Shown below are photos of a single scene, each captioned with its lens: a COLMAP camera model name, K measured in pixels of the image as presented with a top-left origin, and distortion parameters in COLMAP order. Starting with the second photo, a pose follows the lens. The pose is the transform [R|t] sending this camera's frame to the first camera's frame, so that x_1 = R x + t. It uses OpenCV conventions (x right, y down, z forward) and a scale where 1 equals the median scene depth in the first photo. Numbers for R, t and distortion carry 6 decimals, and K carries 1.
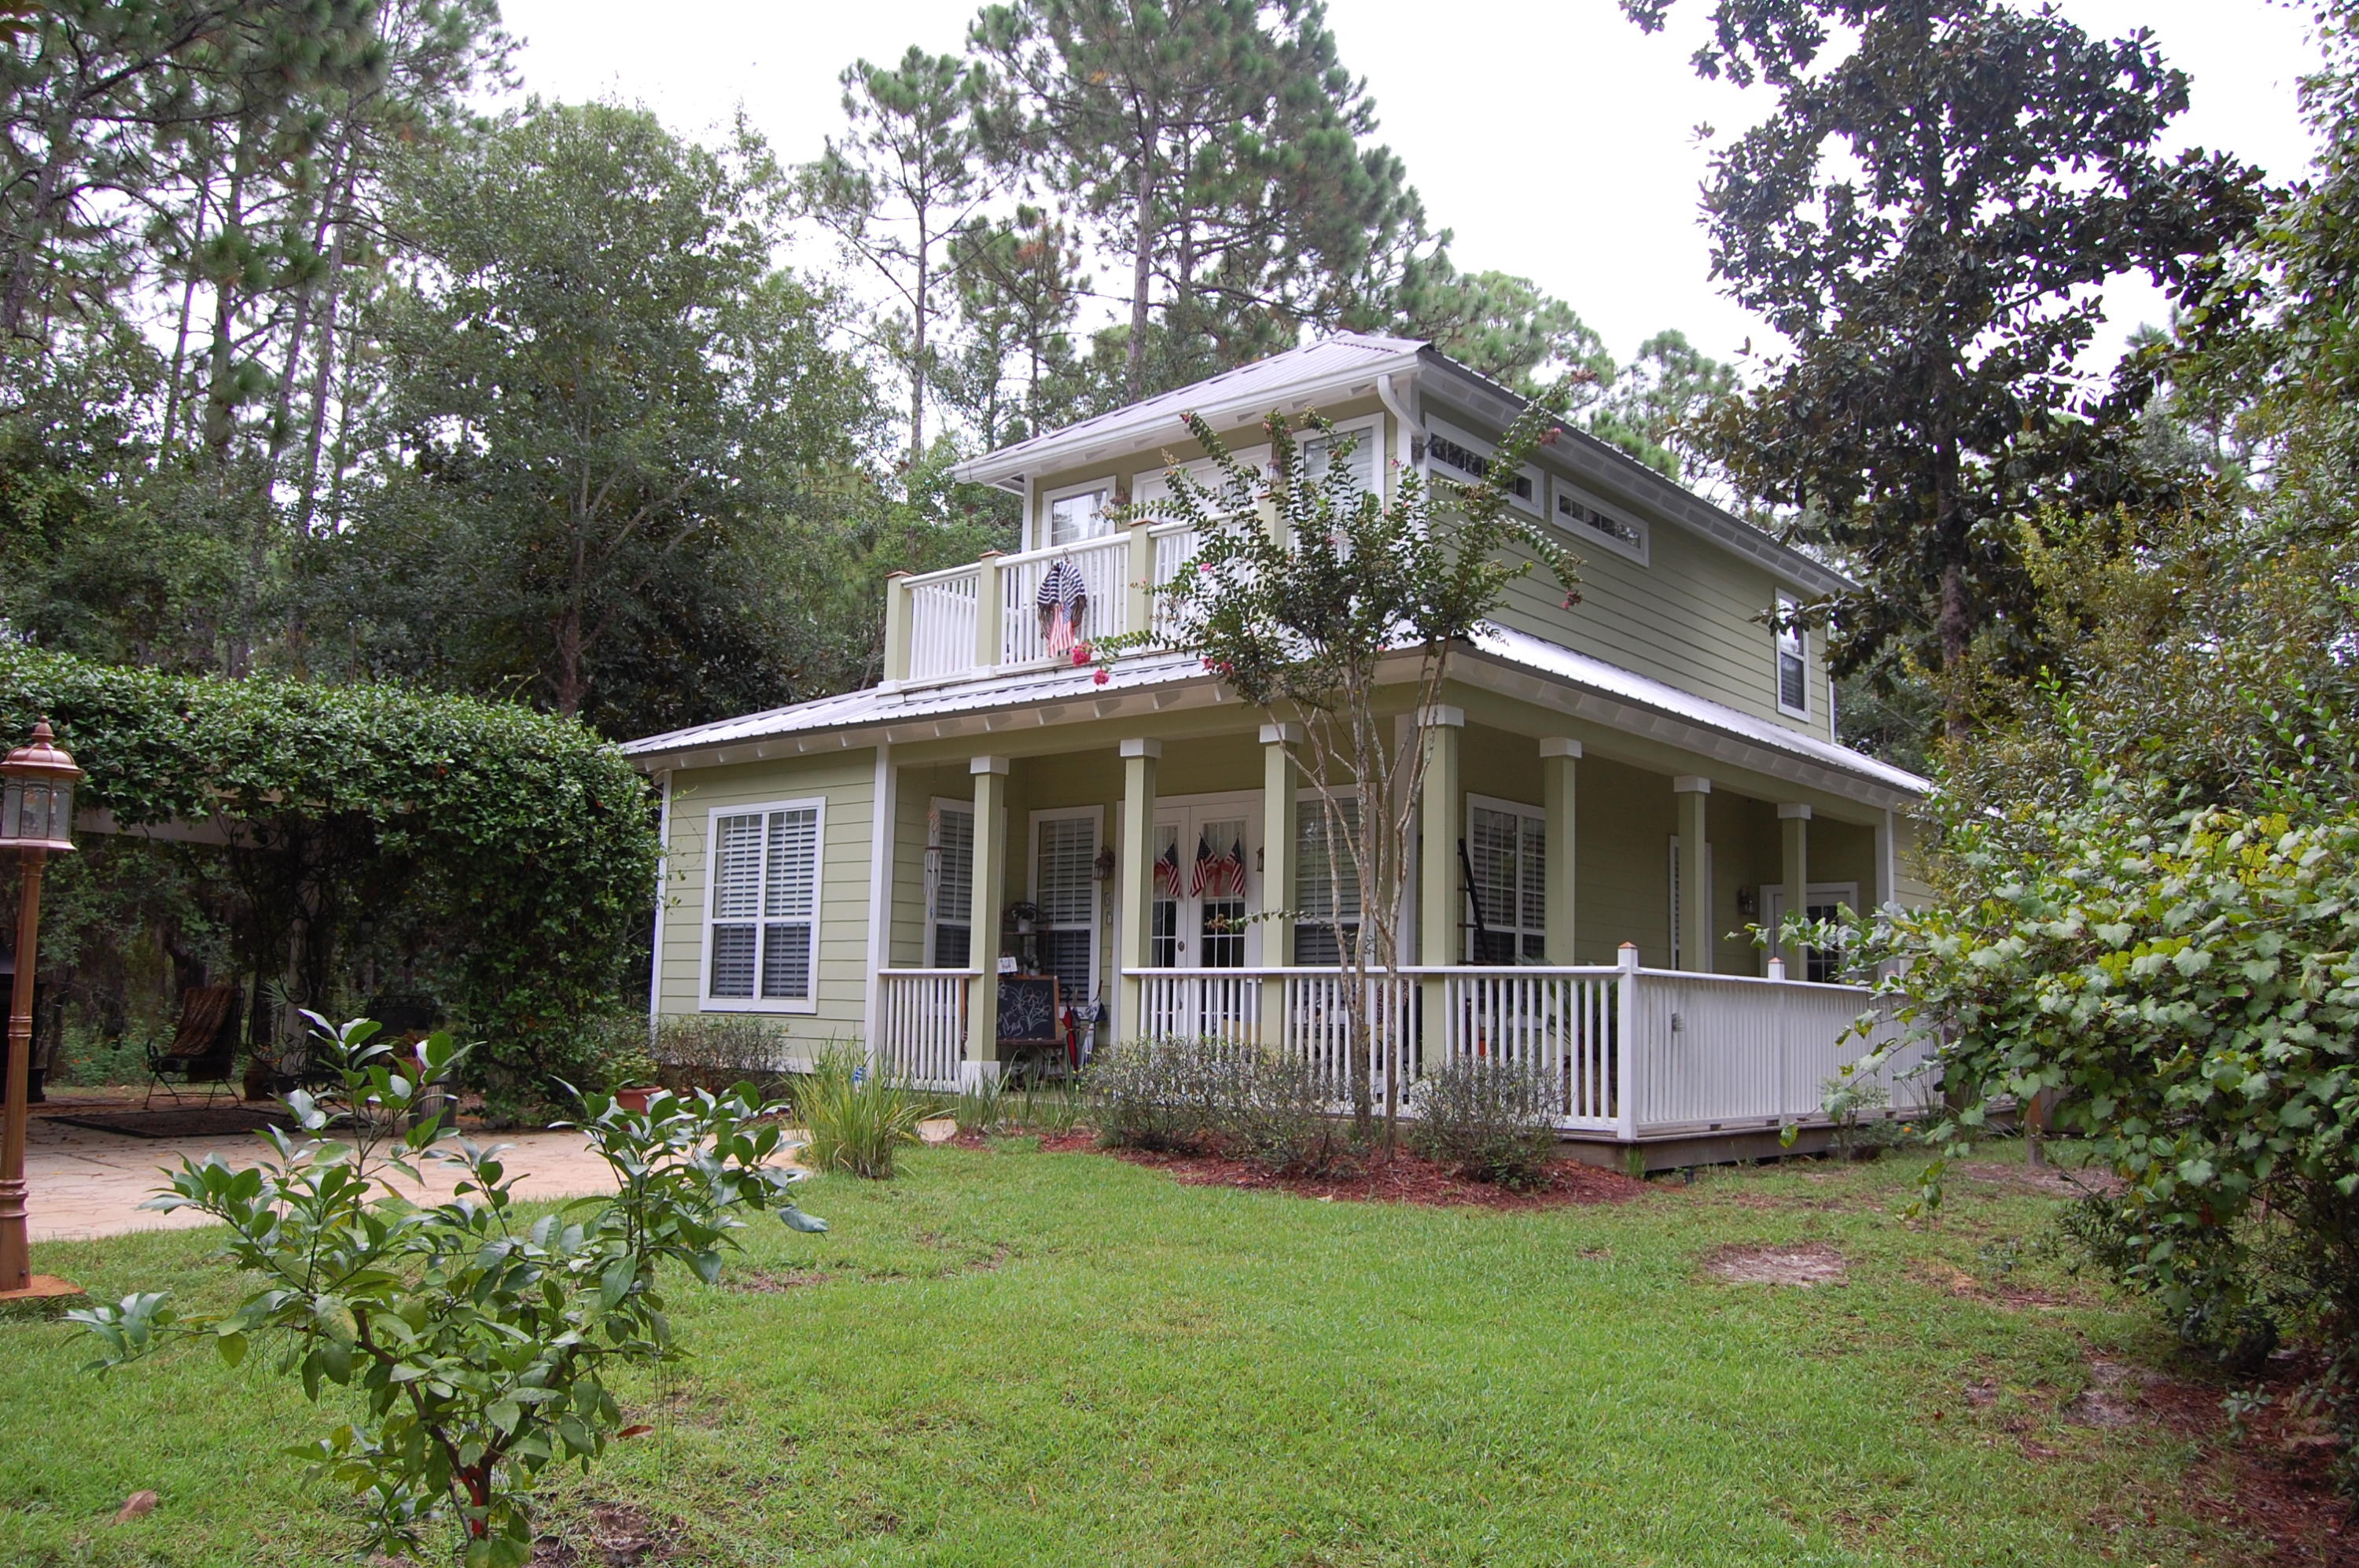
lens RADIAL K [[1836.9, 0, 1179.5], [0, 1836.9, 784.0], [0, 0, 1]] dist [-0.069522, 0.003060]
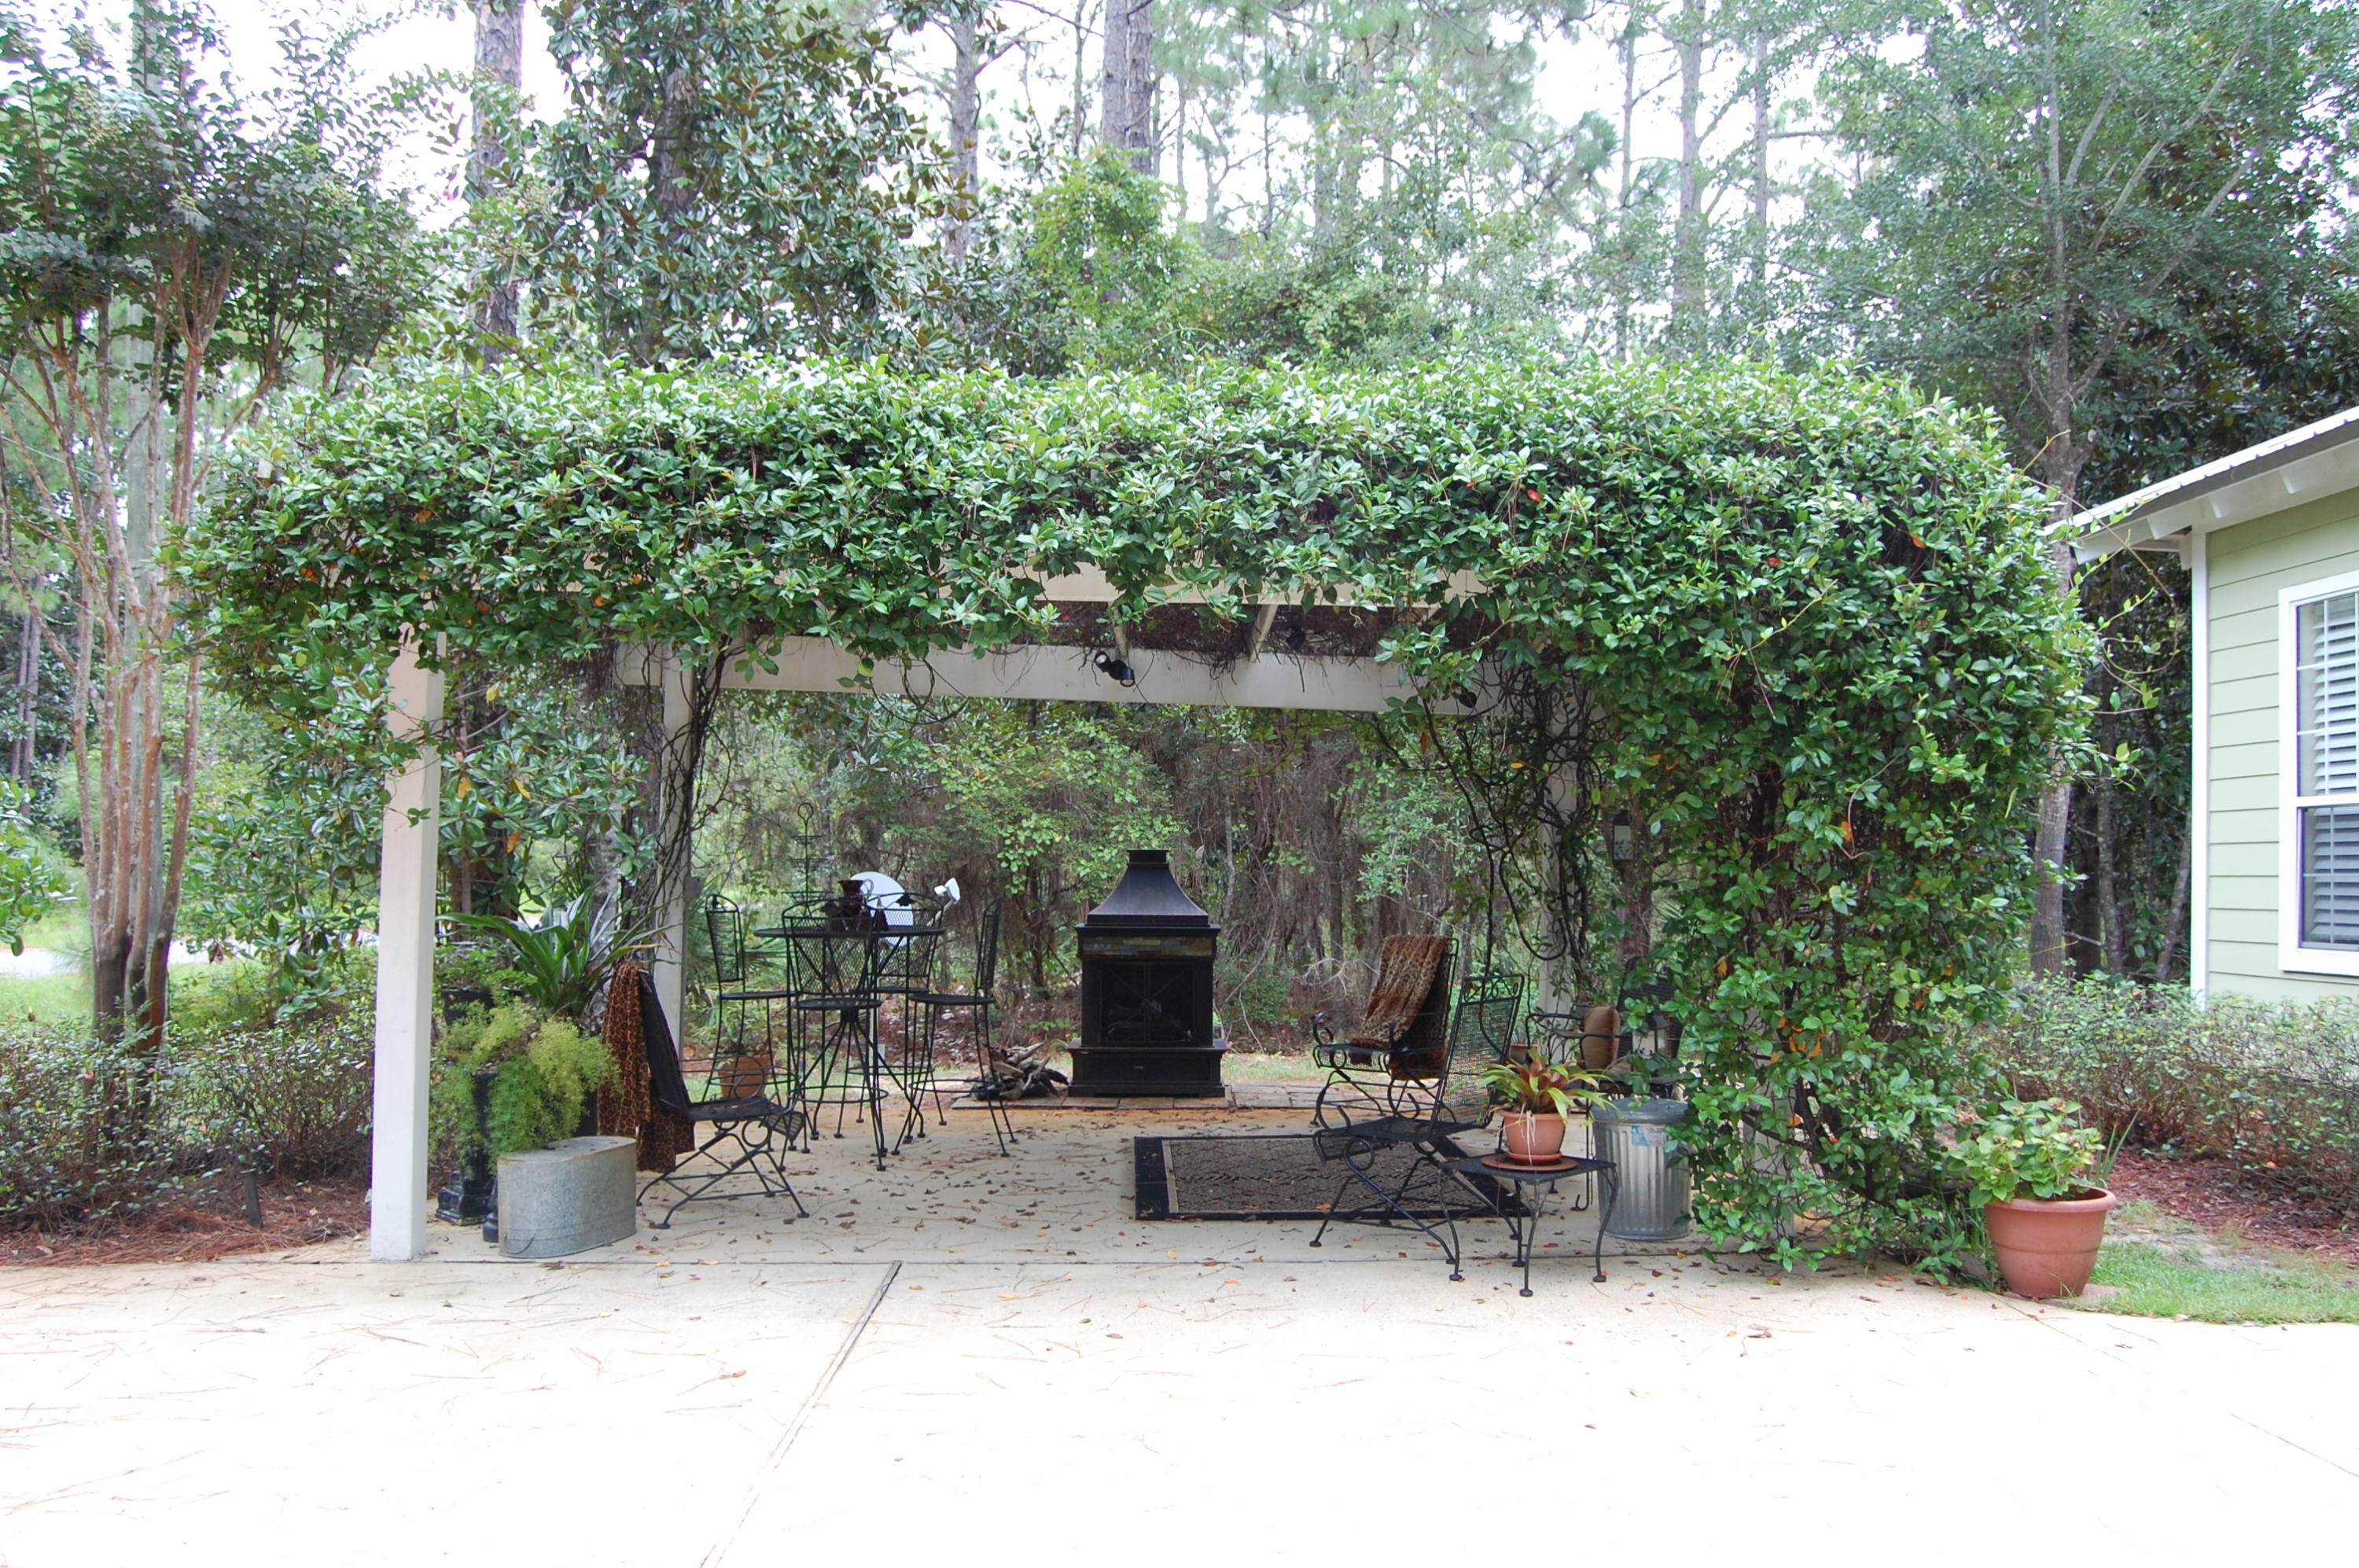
lens RADIAL K [[1836.9, 0, 1179.5], [0, 1836.9, 784.0], [0, 0, 1]] dist [-0.069522, 0.003060]
pose [[0.660554, -0.042708, -0.749563, -0.116730], [0.084882, 0.996228, 0.018040, 0.047230], [0.745965, -0.075541, 0.661687, 0.595872]]
